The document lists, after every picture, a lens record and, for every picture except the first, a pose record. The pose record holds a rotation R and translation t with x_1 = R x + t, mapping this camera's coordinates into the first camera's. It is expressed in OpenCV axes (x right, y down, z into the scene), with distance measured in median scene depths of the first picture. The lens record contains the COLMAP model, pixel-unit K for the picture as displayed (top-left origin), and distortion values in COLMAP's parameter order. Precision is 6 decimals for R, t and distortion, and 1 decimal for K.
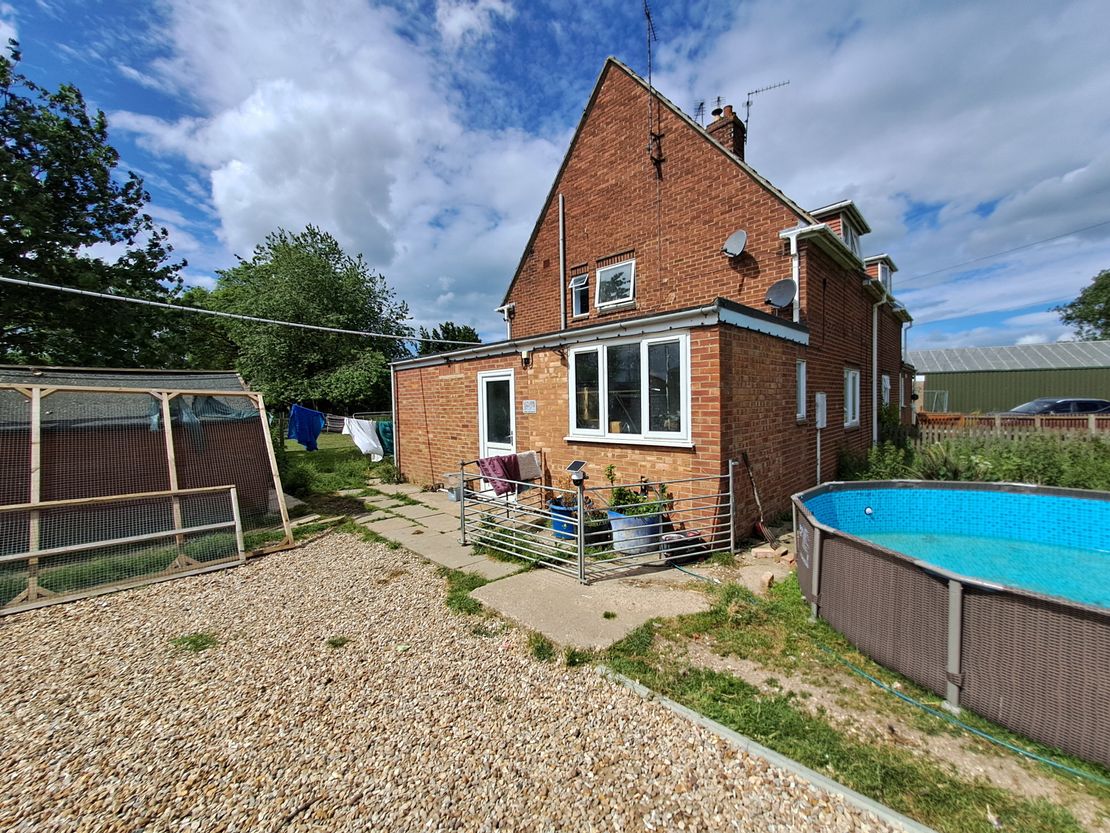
lens RADIAL K [[438.7, 0, 554.6], [0, 438.7, 420.0], [0, 0, 1]] dist [0.002672, -0.000026]
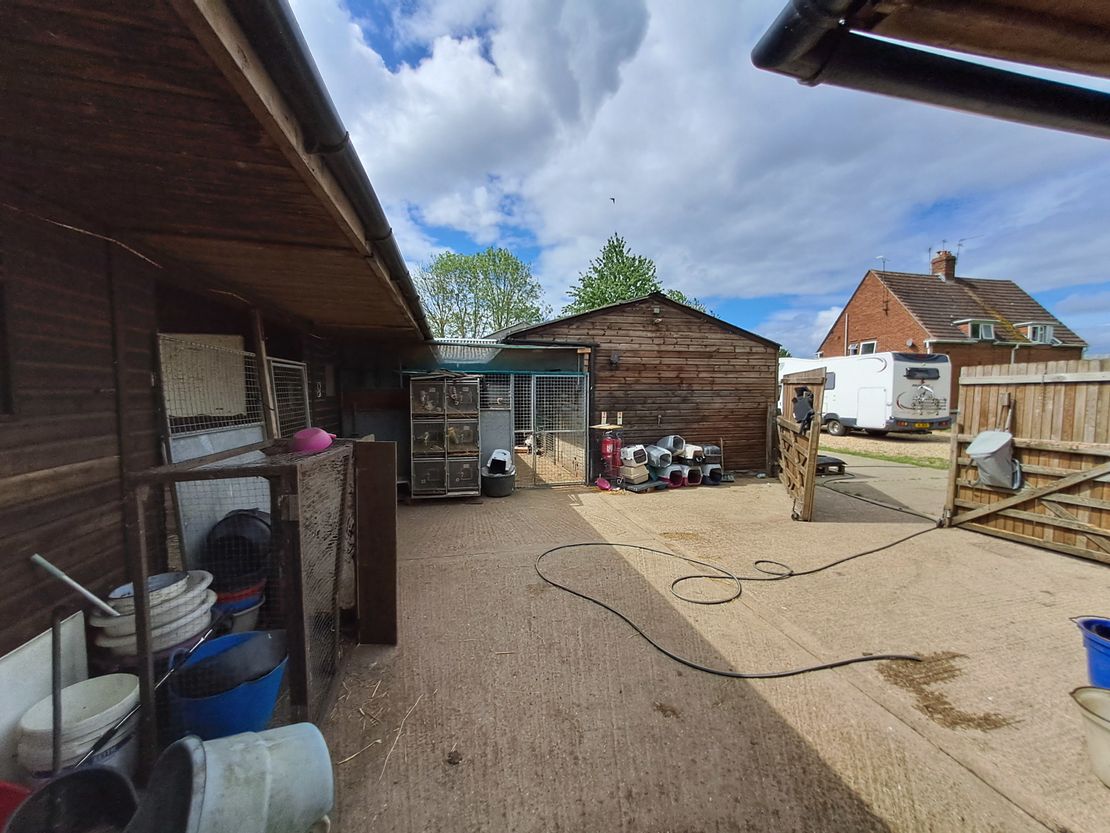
lens RADIAL K [[438.7, 0, 558.2], [0, 438.7, 417.8], [0, 0, 1]] dist [0.002672, -0.000026]
pose [[0.850472, 0.039204, -0.524557, -0.054564], [-0.026255, 0.999140, 0.032105, 0.088637], [0.525365, -0.013532, 0.850769, -2.291325]]
